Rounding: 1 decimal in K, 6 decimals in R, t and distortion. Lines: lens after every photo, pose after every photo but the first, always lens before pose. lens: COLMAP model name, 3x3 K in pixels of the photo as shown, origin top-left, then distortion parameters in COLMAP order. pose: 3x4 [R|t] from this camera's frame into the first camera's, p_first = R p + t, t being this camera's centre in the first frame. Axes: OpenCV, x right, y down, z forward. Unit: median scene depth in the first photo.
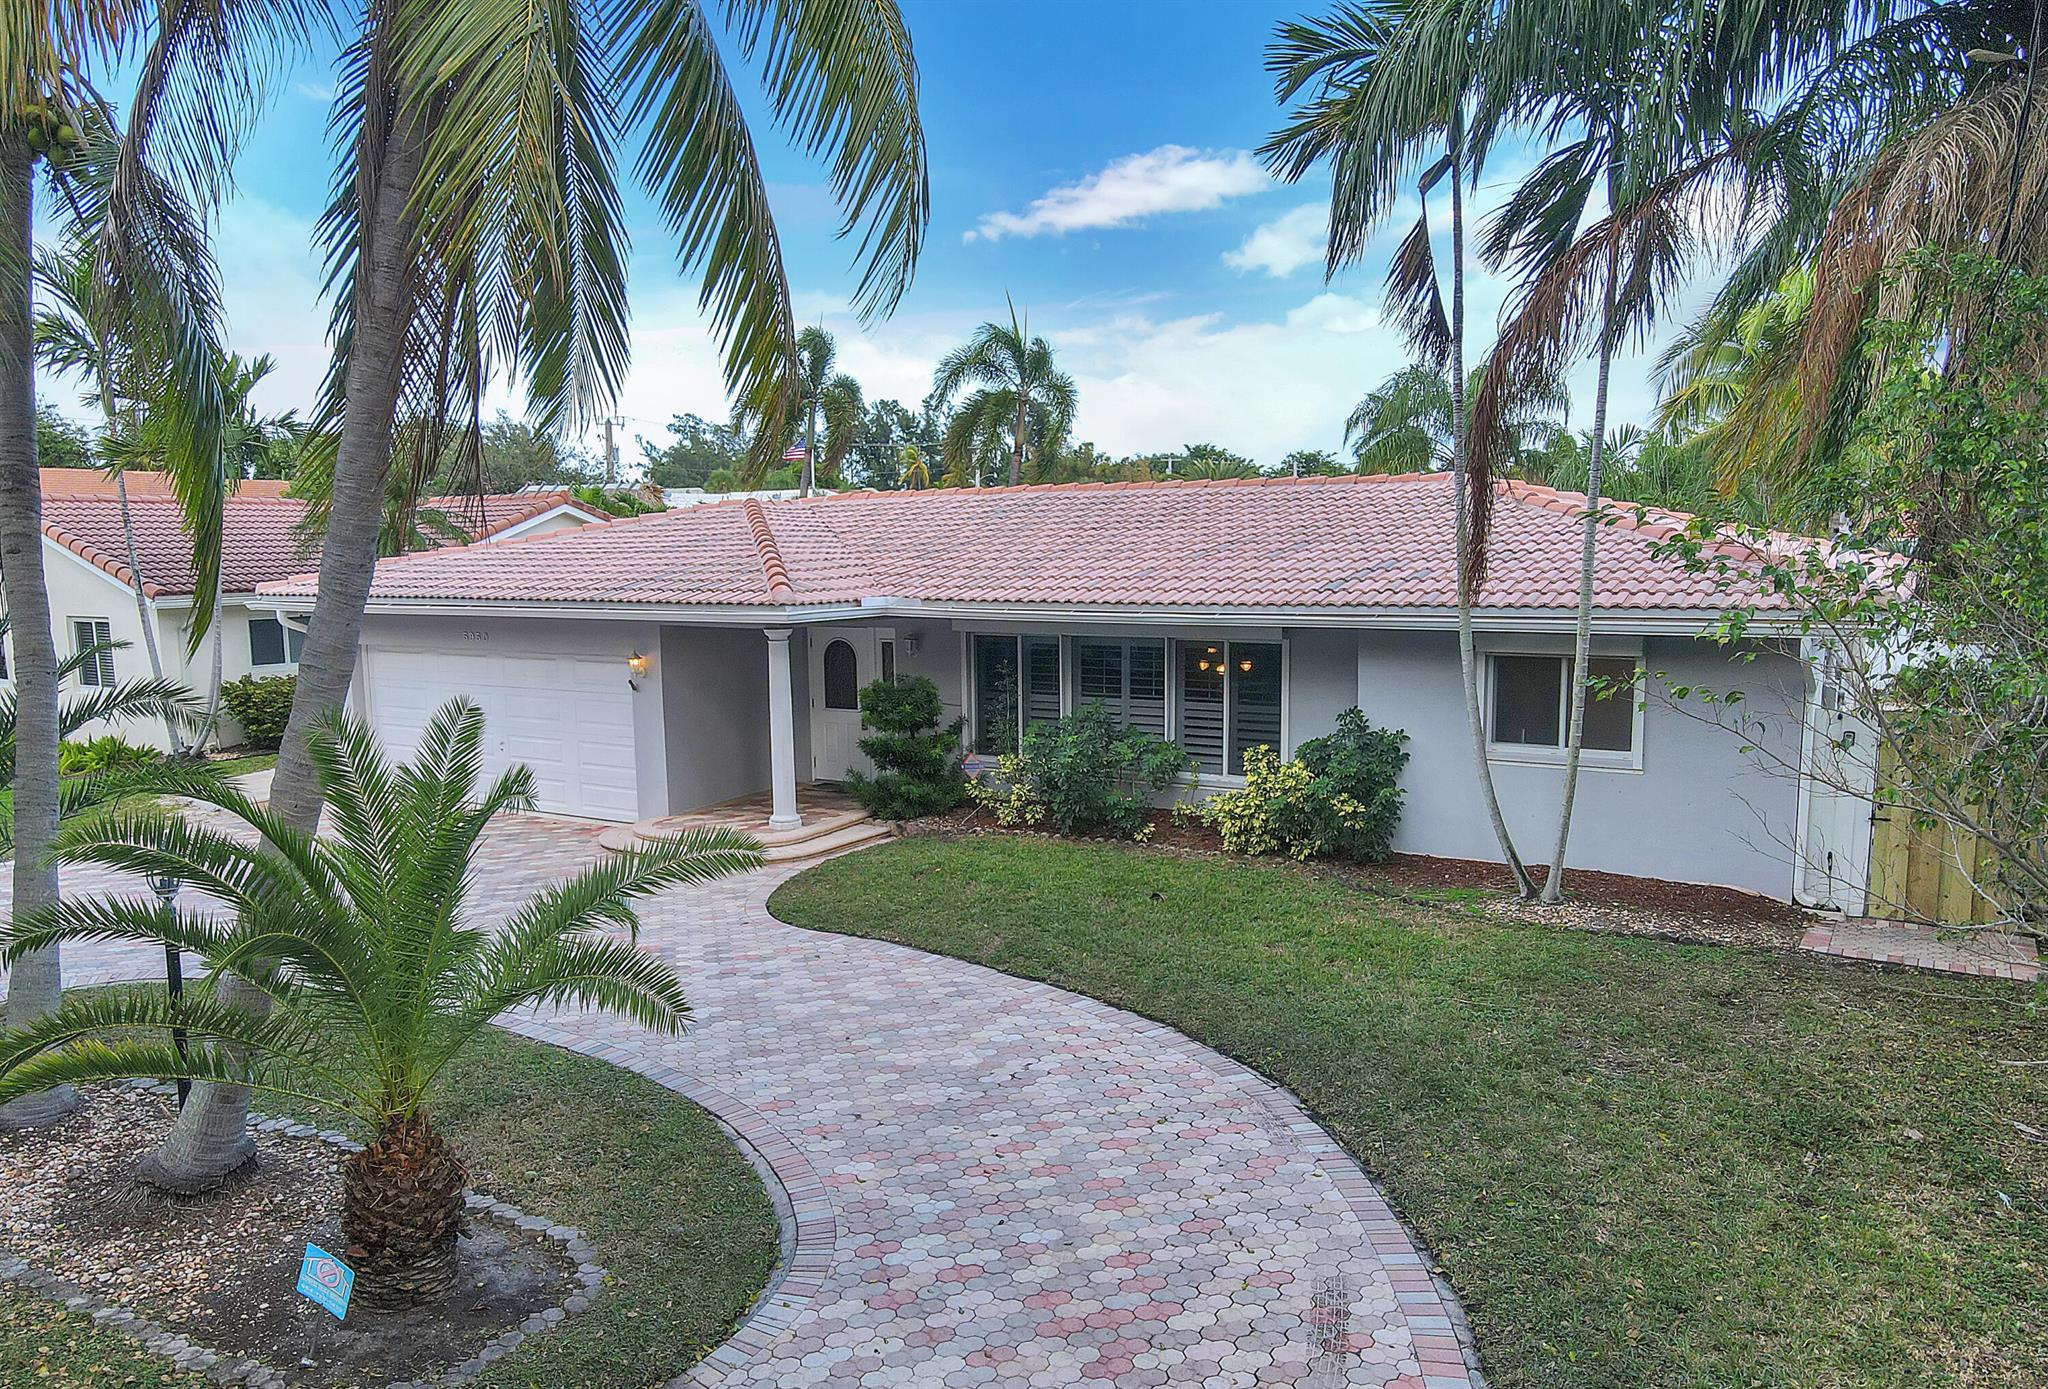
lens RADIAL K [[1530.8, 0, 1024.0], [0, 1530.8, 694.5], [0, 0, 1]] dist [0.047784, 0.000208]
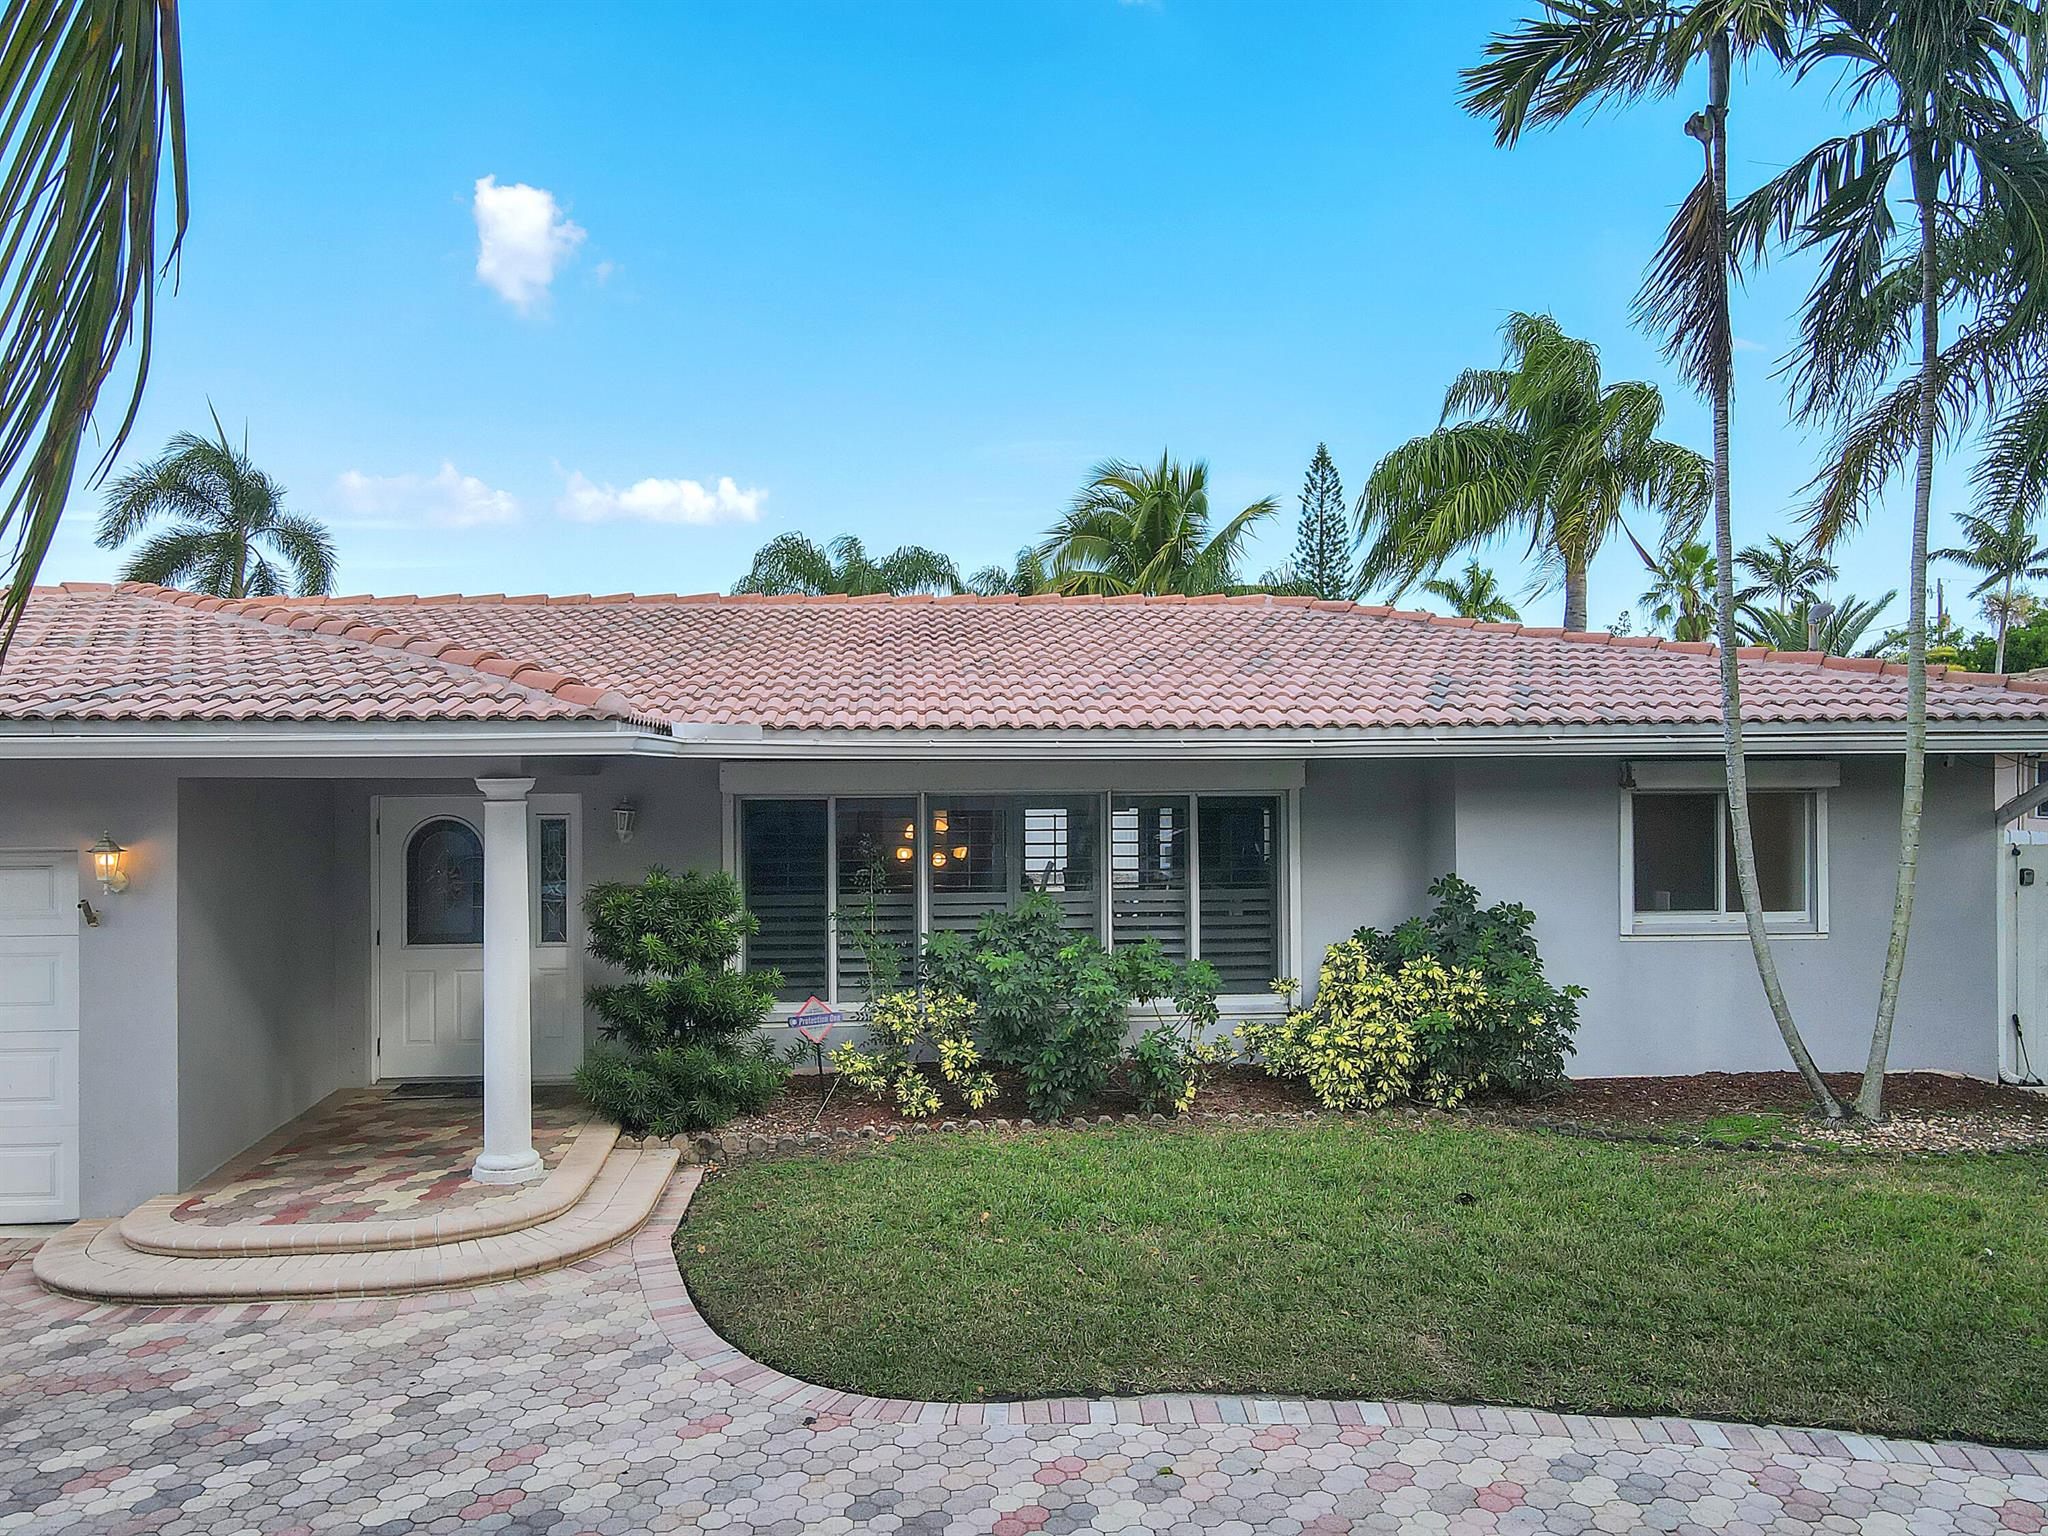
lens RADIAL K [[1482.1, 0, 983.1], [0, 1482.1, 760.0], [0, 0, 1]] dist [0.010123, 0.002308]
pose [[0.802018, 0.010831, 0.597202, -0.400232], [0.058390, 0.993625, -0.096436, 0.008393], [-0.594439, 0.112214, 0.796273, 0.632062]]
